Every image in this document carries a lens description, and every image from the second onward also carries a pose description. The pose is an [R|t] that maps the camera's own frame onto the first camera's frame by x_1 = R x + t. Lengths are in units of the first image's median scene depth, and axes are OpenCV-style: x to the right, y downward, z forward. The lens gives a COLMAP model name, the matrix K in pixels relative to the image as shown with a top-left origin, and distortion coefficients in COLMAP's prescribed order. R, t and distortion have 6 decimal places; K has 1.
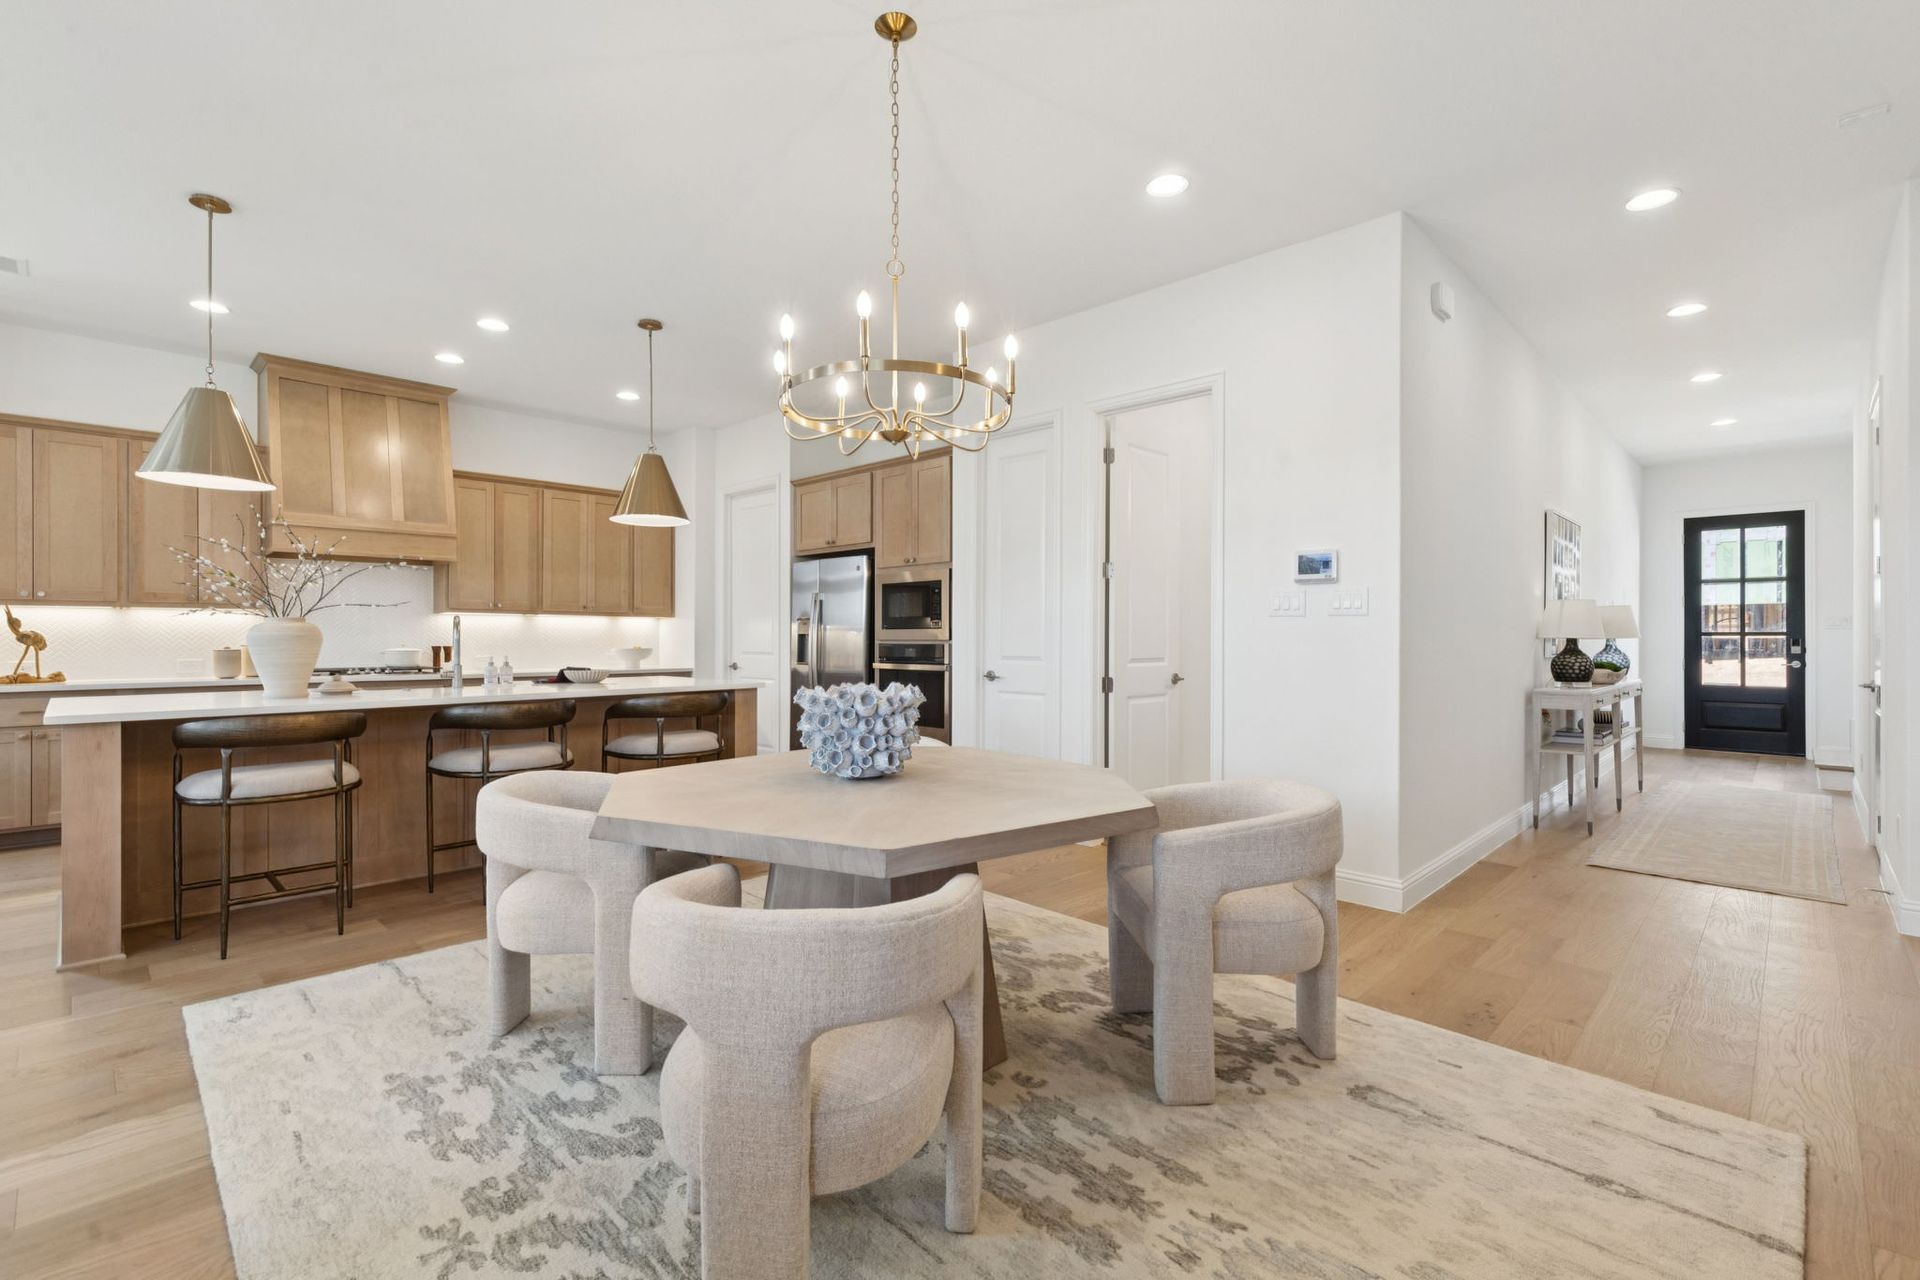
lens RADIAL K [[862.0, 0, 958.1], [0, 862.0, 632.3], [0, 0, 1]] dist [0.009438, -0.001227]
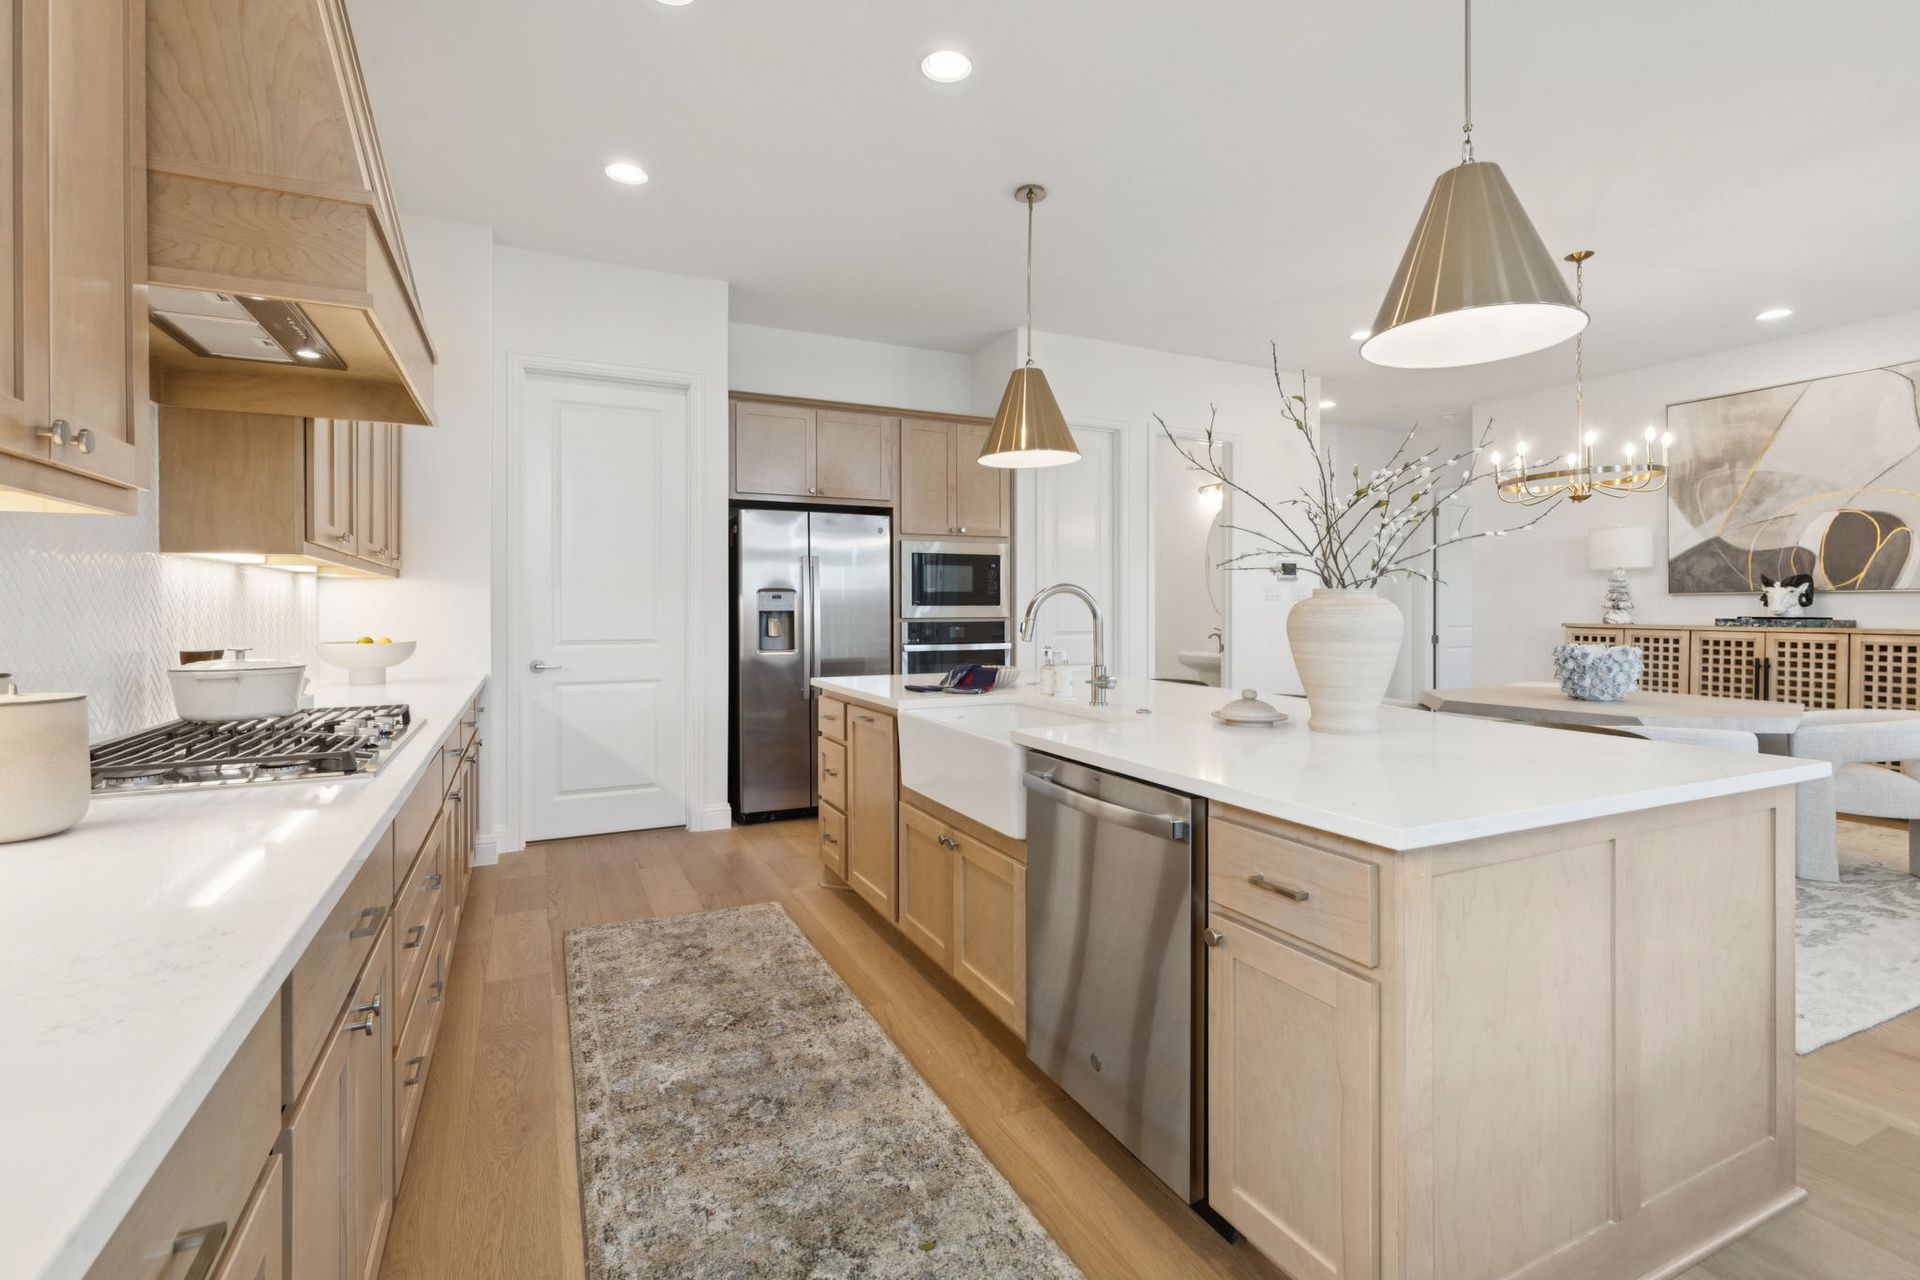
lens RADIAL K [[886.5, 0, 972.1], [0, 886.5, 619.2], [0, 0, 1]] dist [-0.000820, -0.000047]
pose [[0.324931, -0.010989, 0.945674, -1.092440], [-0.000813, 0.999929, 0.011899, -0.000069], [-0.945737, -0.004635, 0.324899, 0.789936]]
